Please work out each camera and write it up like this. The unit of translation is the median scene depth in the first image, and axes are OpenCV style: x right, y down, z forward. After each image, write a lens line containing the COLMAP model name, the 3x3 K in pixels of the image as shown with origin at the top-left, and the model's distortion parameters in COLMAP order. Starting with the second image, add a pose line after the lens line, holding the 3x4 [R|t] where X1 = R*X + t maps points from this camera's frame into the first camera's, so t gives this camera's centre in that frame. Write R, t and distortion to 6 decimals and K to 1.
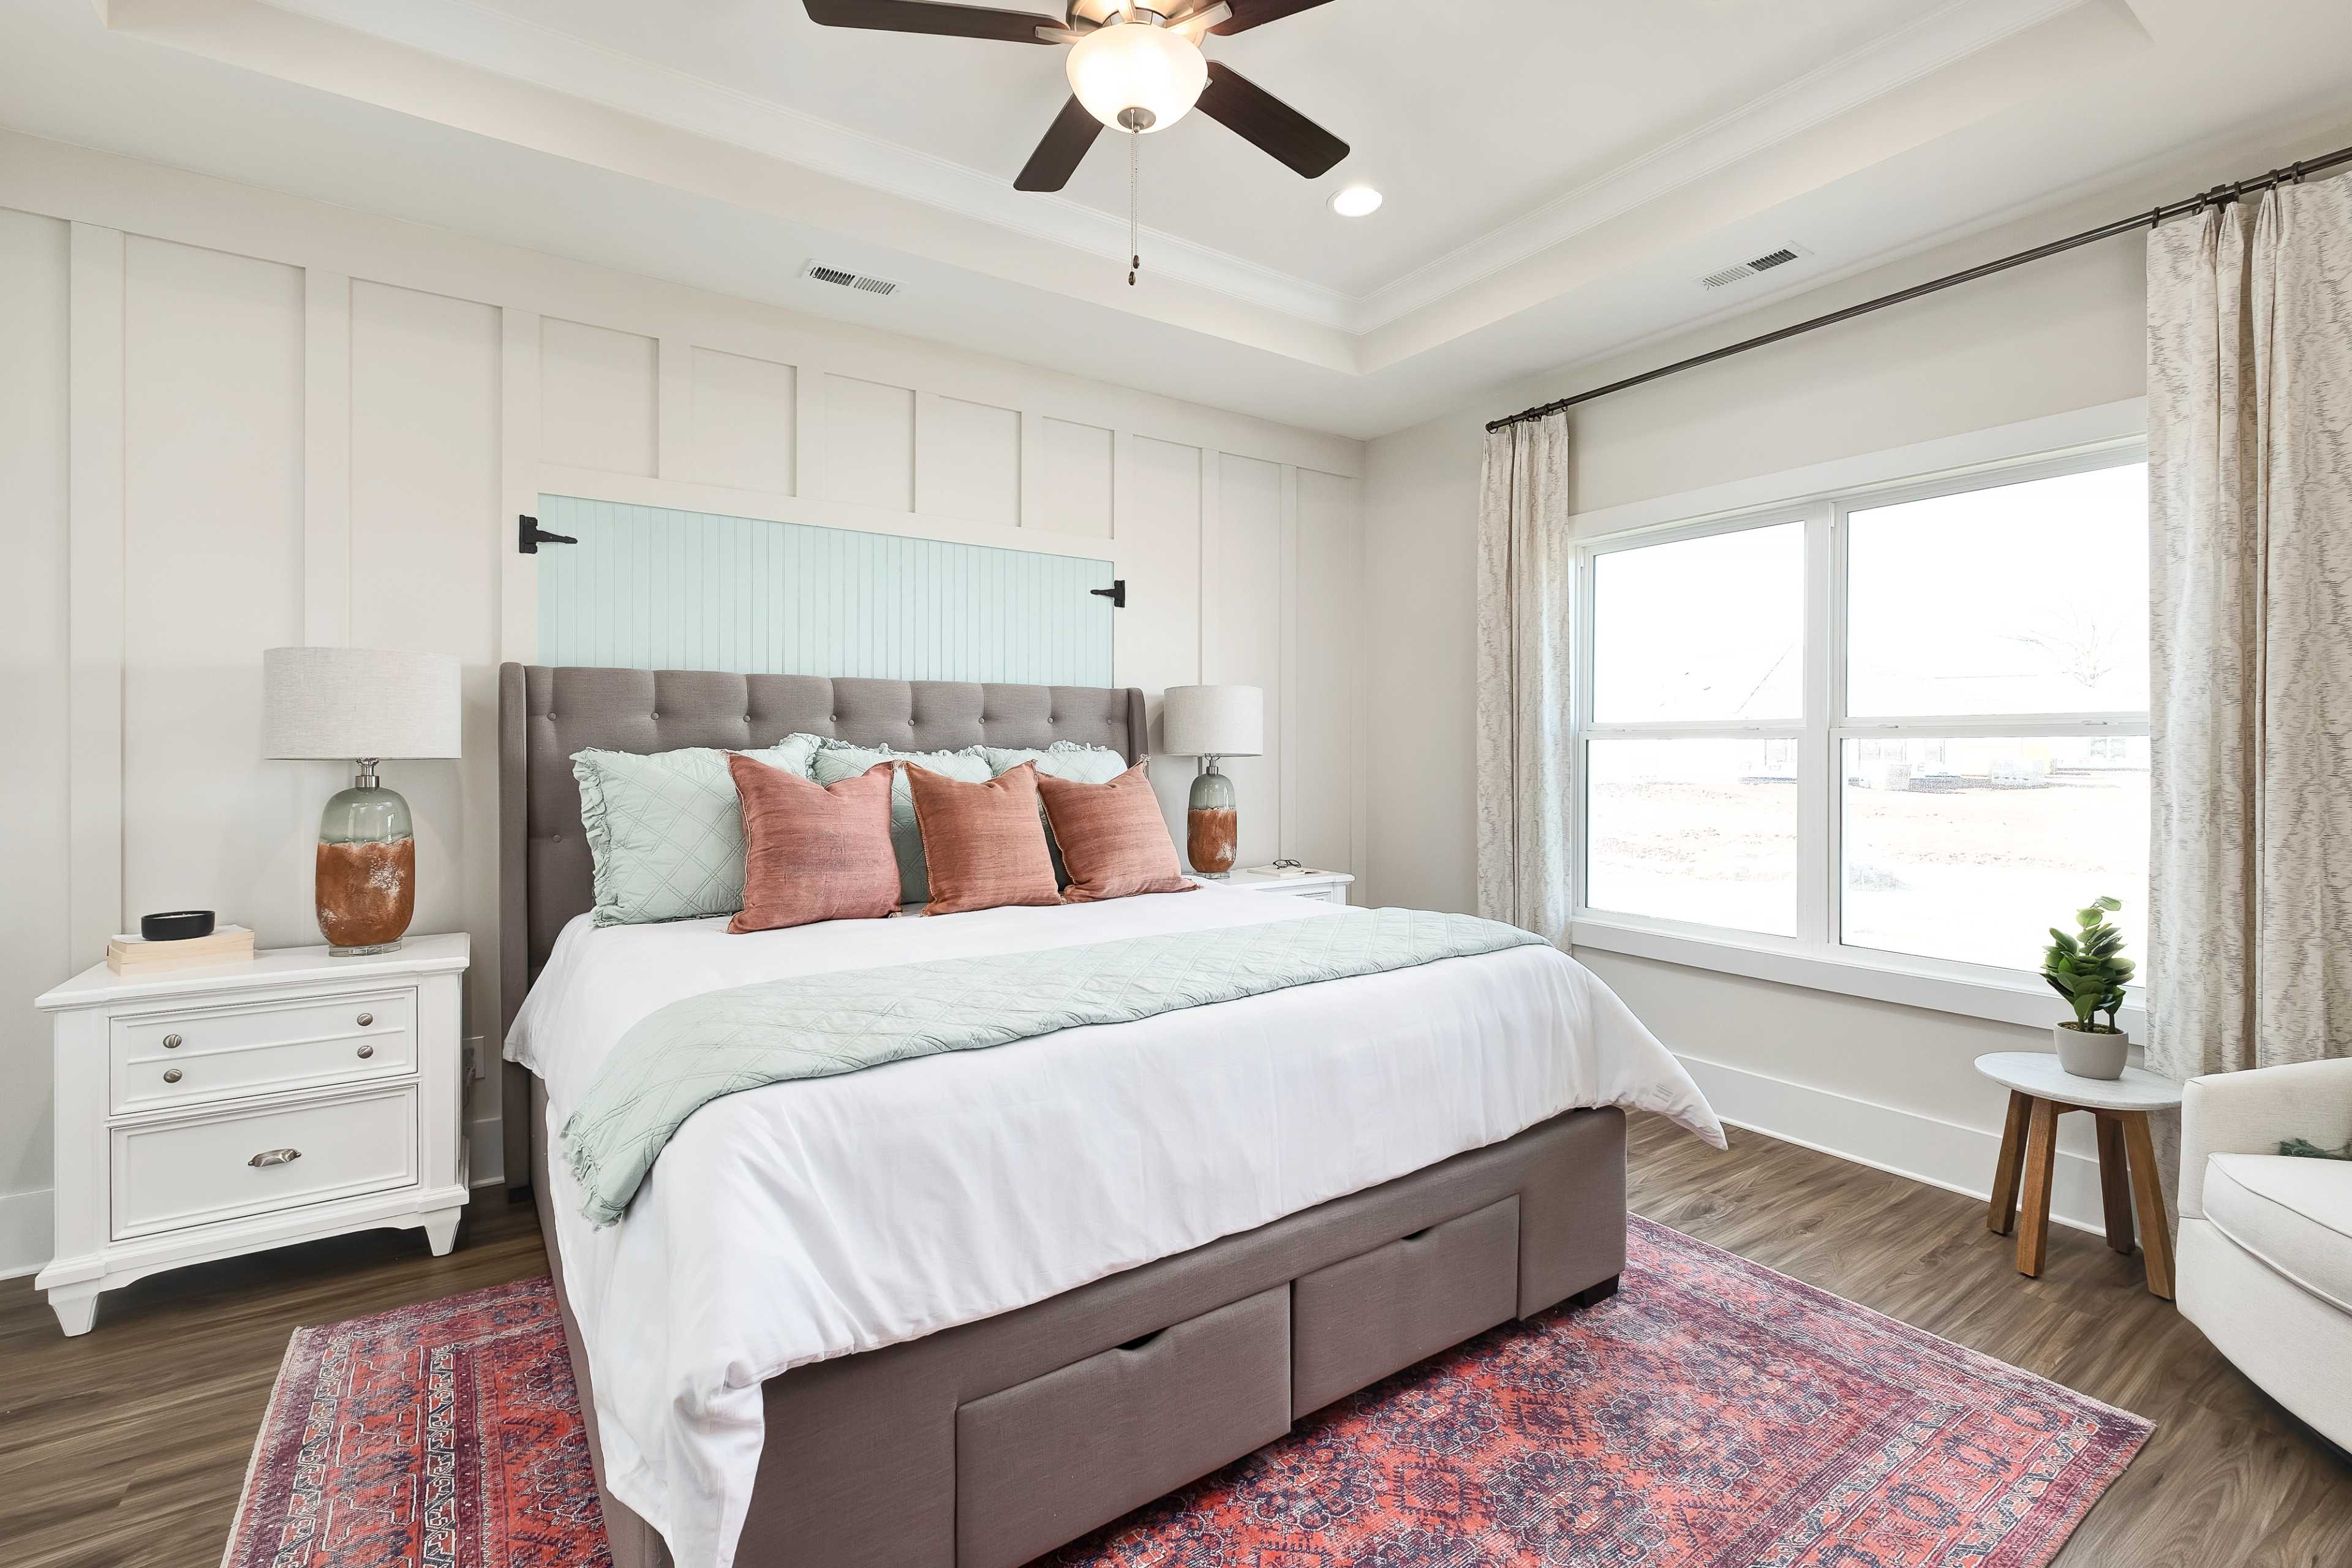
lens RADIAL K [[1024.6, 0, 1167.2], [0, 1024.6, 768.3], [0, 0, 1]] dist [-0.007433, 0.000285]
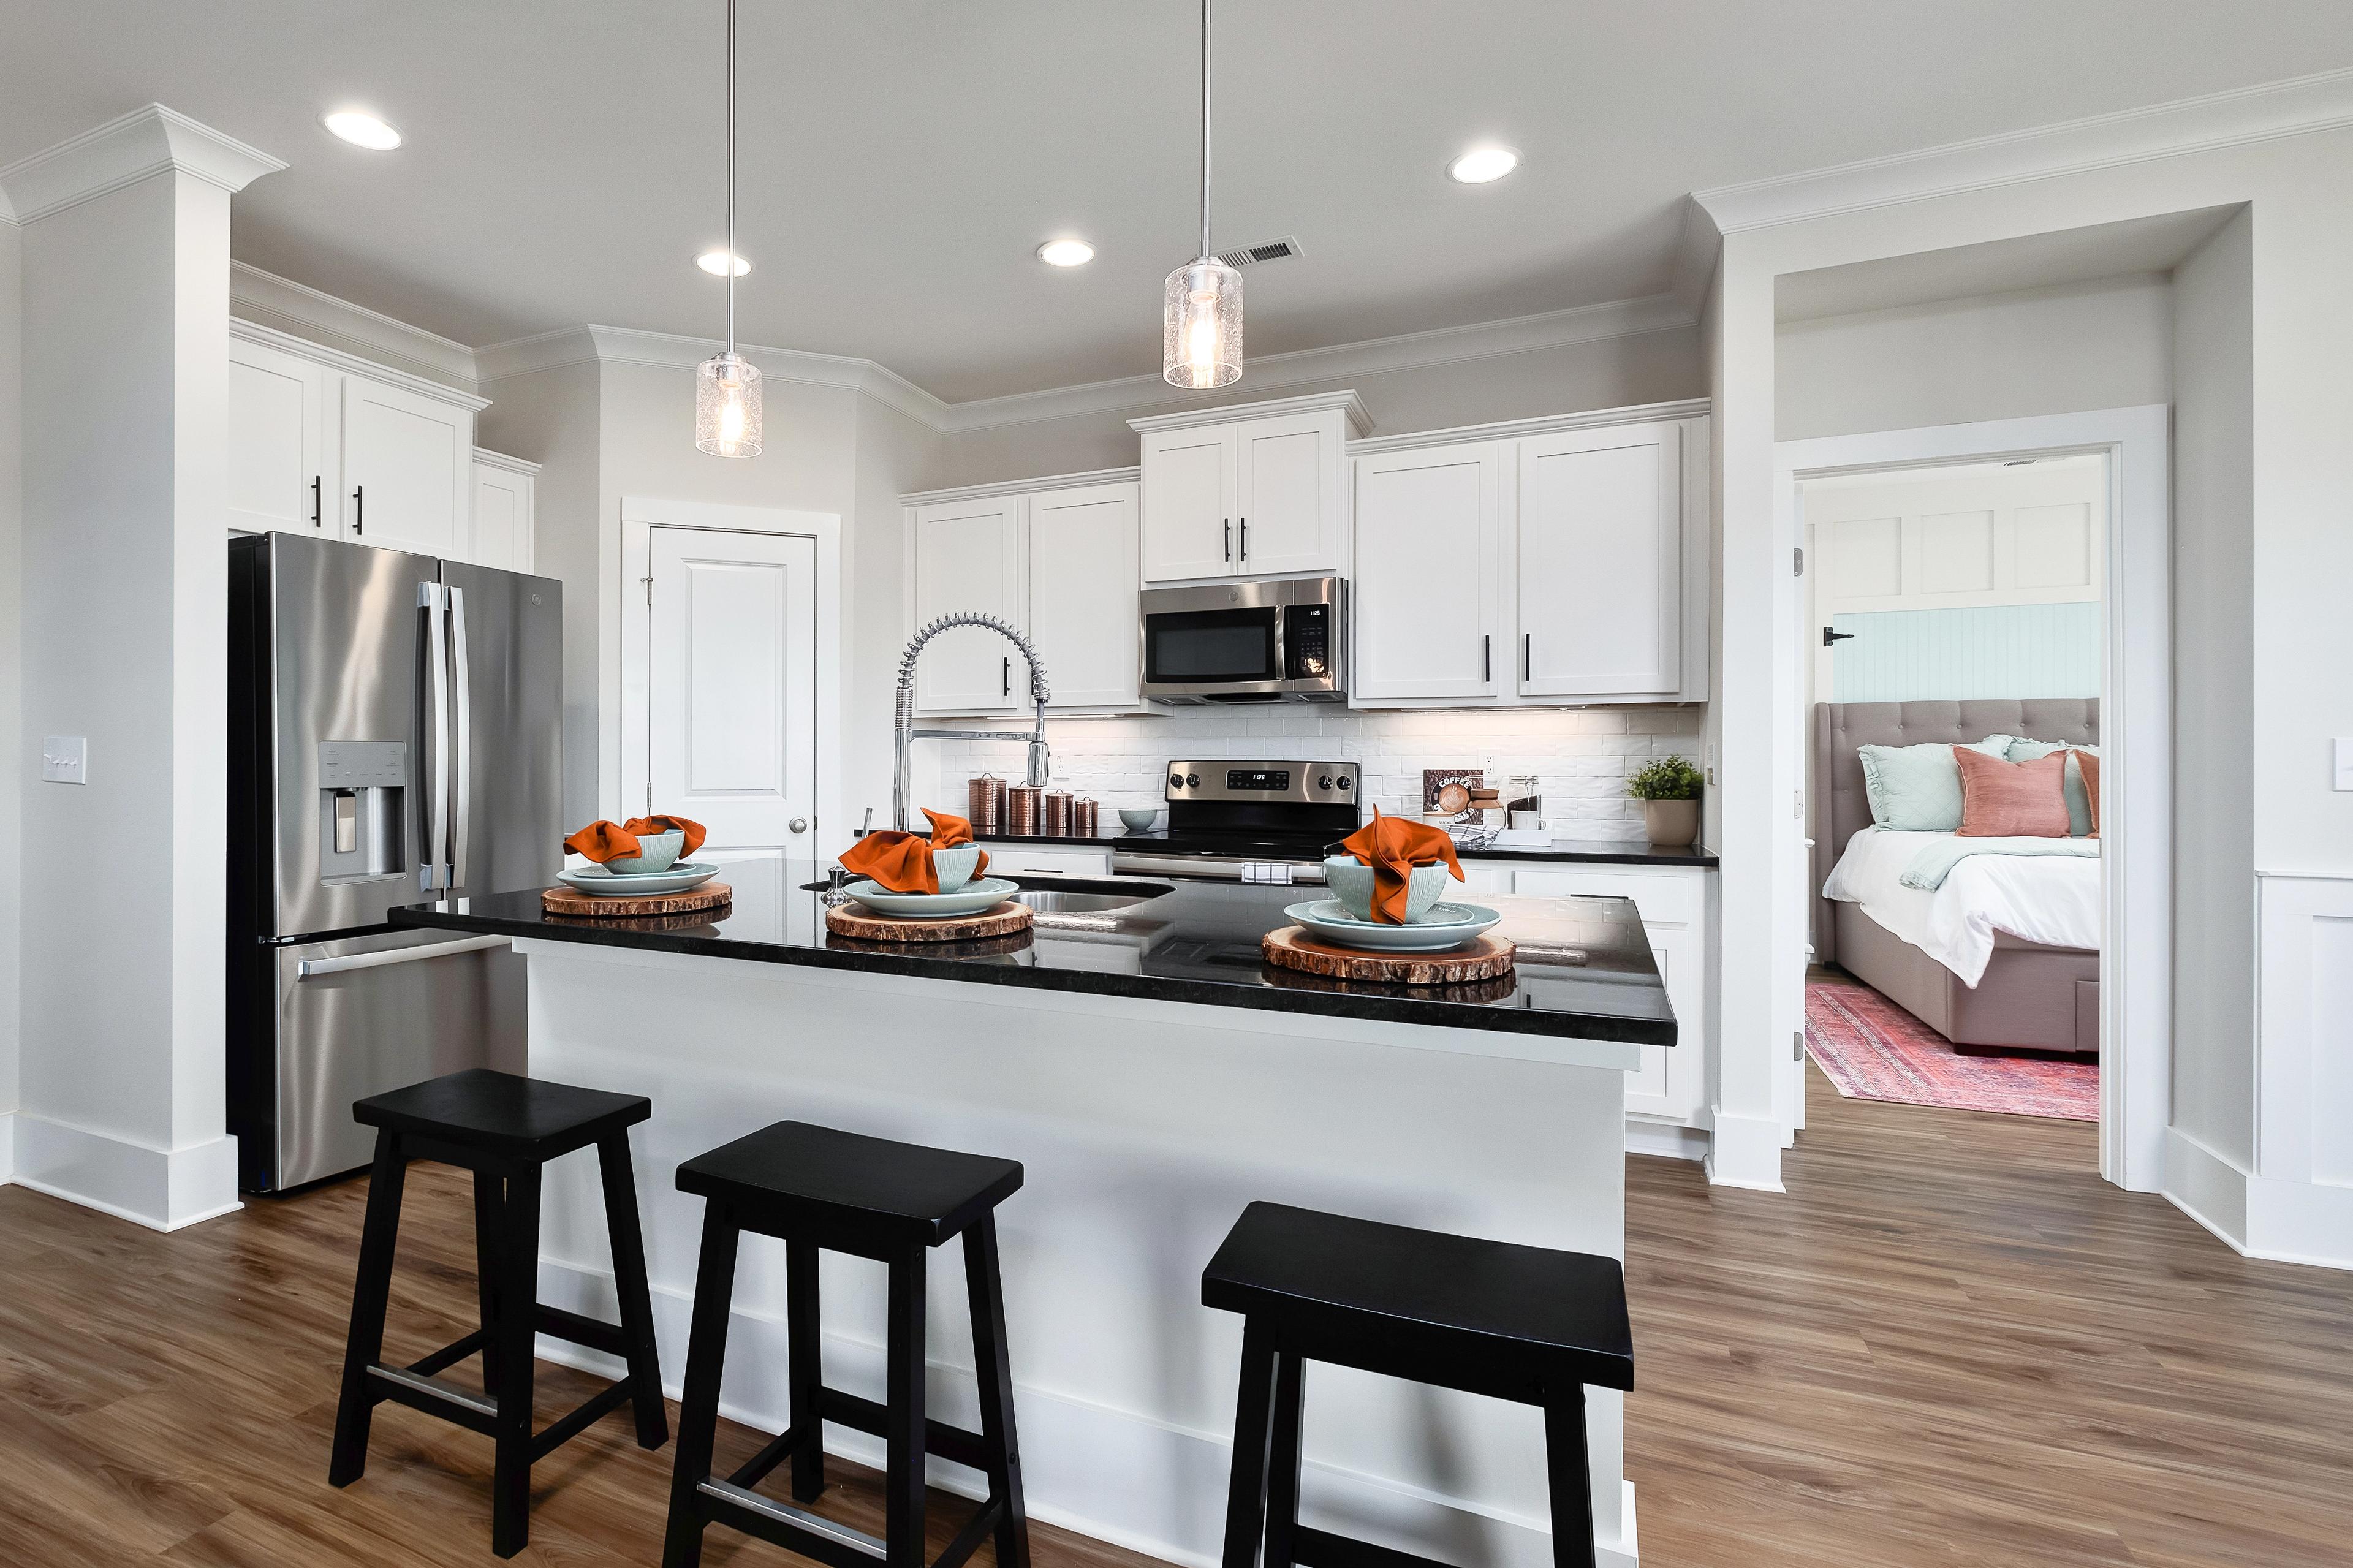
lens RADIAL K [[1025.1, 0, 1166.2], [0, 1025.1, 766.1], [0, 0, 1]] dist [-0.007433, 0.000285]
pose [[0.528390, -0.003397, -0.848995, 0.371493], [-0.008047, 0.999927, -0.009009, 0.048282], [0.848964, 0.011592, 0.528324, -1.132224]]
